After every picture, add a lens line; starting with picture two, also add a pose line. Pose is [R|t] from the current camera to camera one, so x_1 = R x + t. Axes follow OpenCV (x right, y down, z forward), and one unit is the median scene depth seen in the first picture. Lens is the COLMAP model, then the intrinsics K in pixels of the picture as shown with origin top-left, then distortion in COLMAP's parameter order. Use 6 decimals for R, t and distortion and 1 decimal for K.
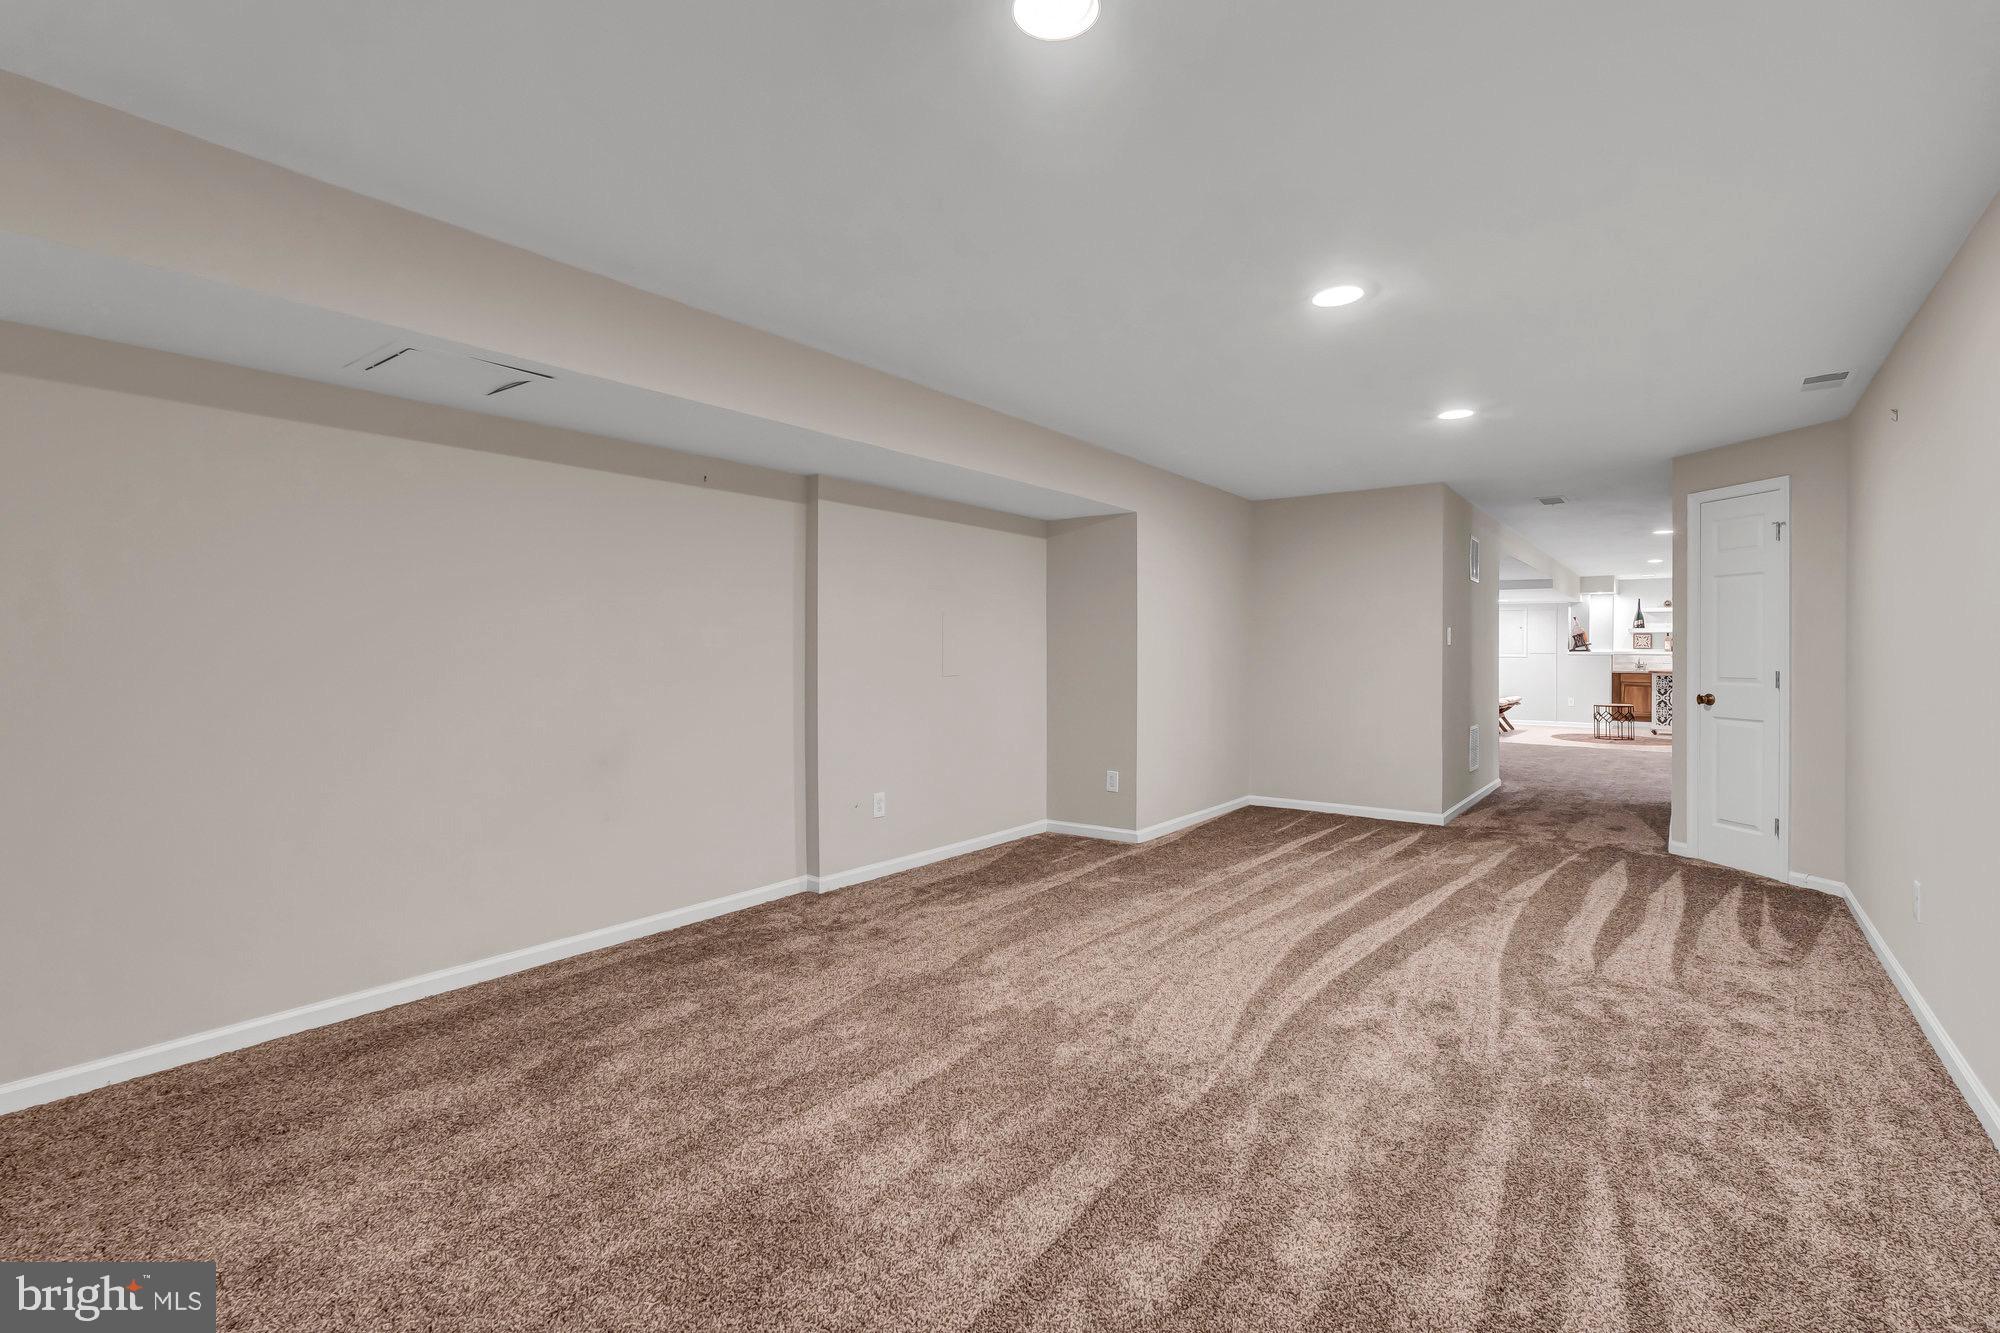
lens RADIAL K [[908.2, 0, 997.9], [0, 908.2, 650.7], [0, 0, 1]] dist [-0.000828, -0.000529]
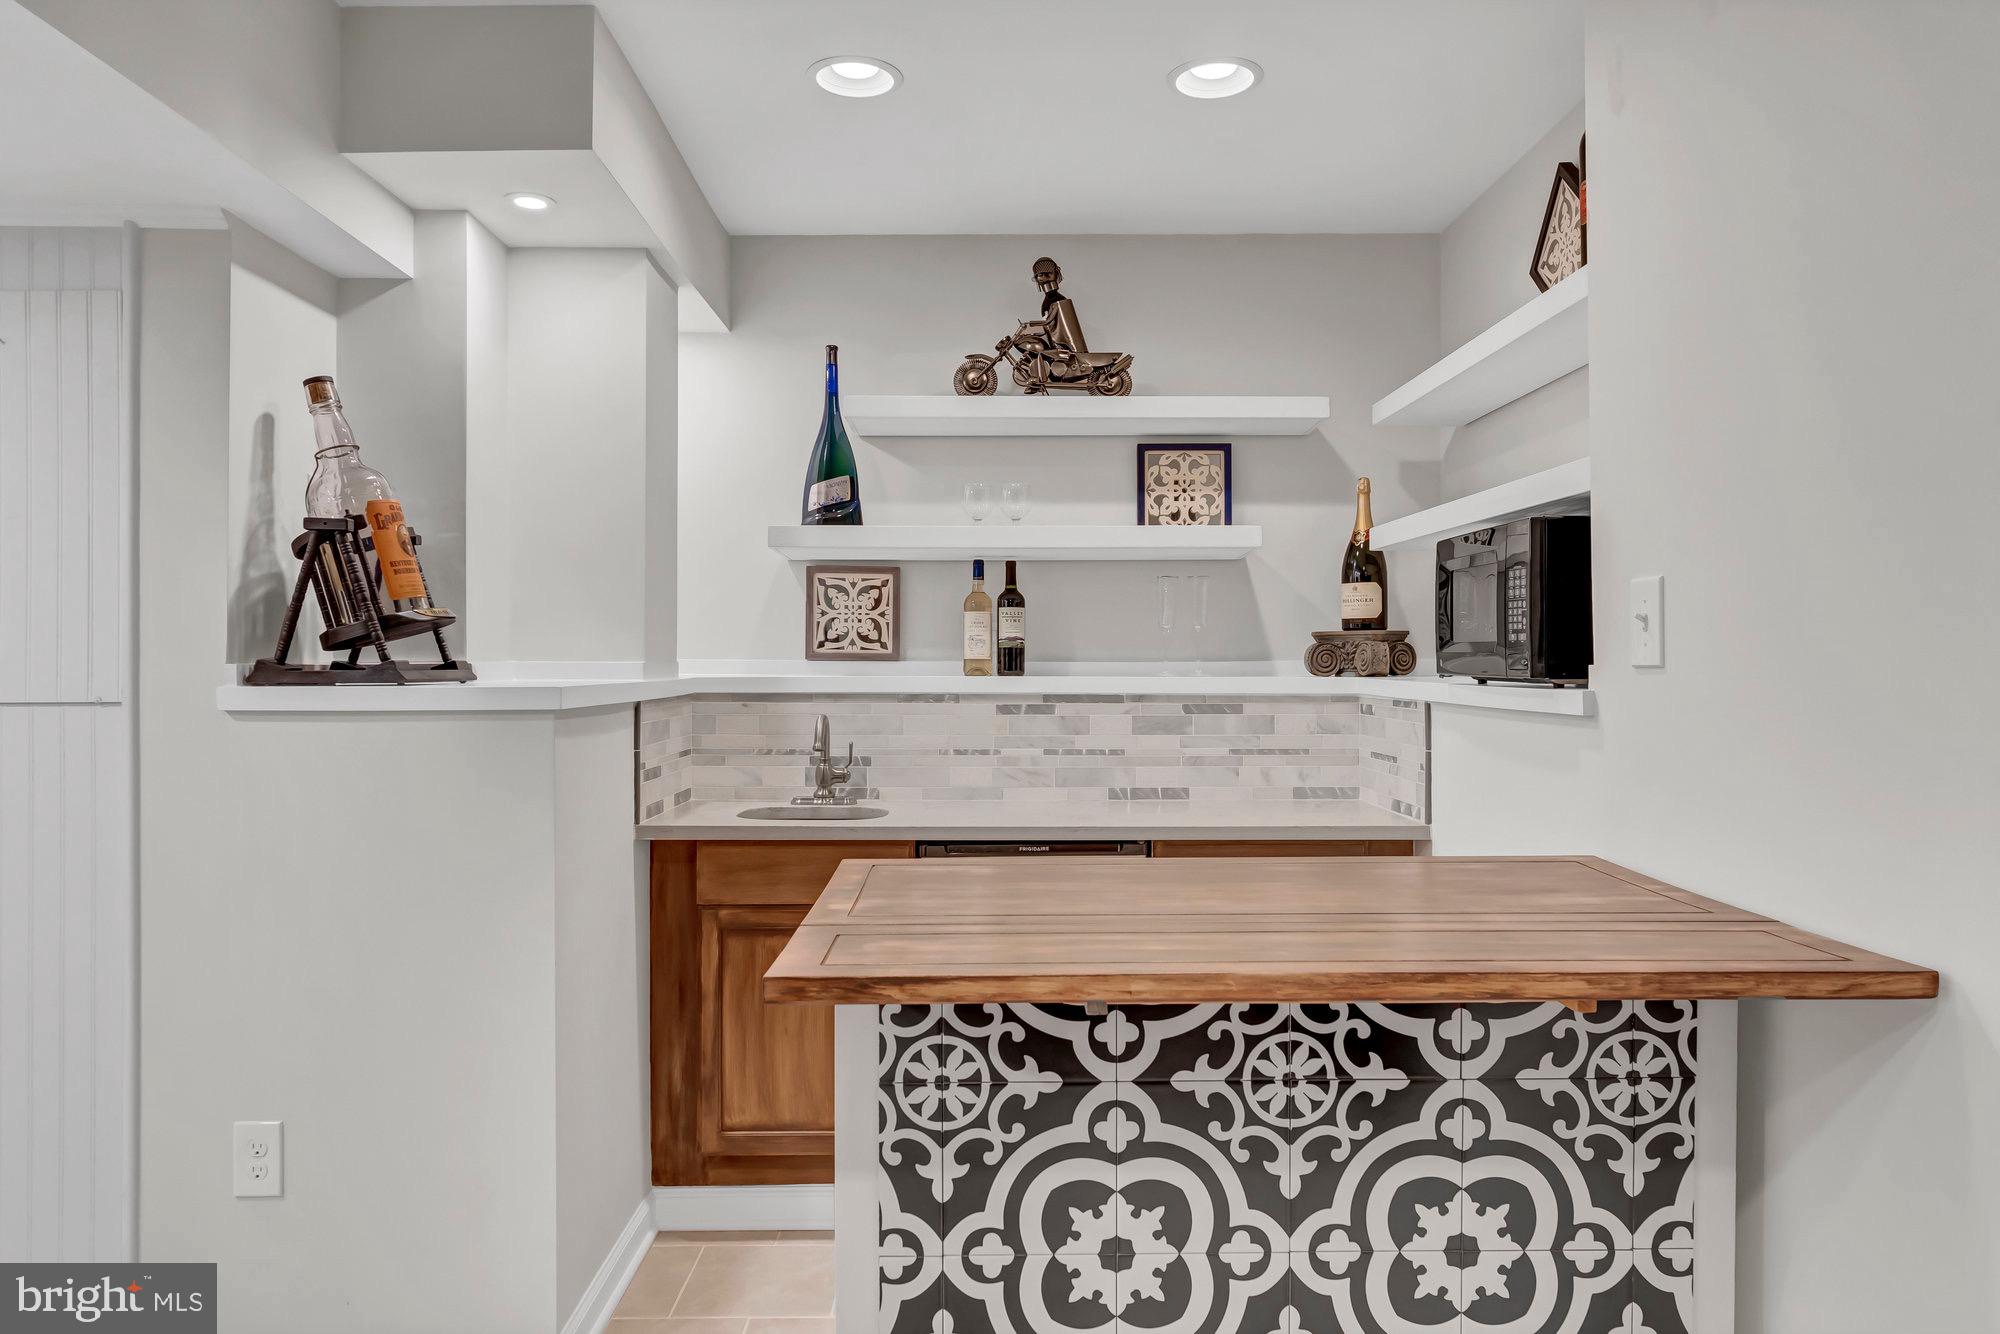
lens RADIAL K [[1306.6, 0, 1000.0], [0, 1306.6, 667.0], [0, 0, 1]] dist [-0.000355, -0.000226]
pose [[0.791046, -0.008317, 0.611700, 0.602539], [0.012107, 0.999925, -0.002062, 0.000177], [-0.611637, 0.009036, 0.791087, 0.818892]]
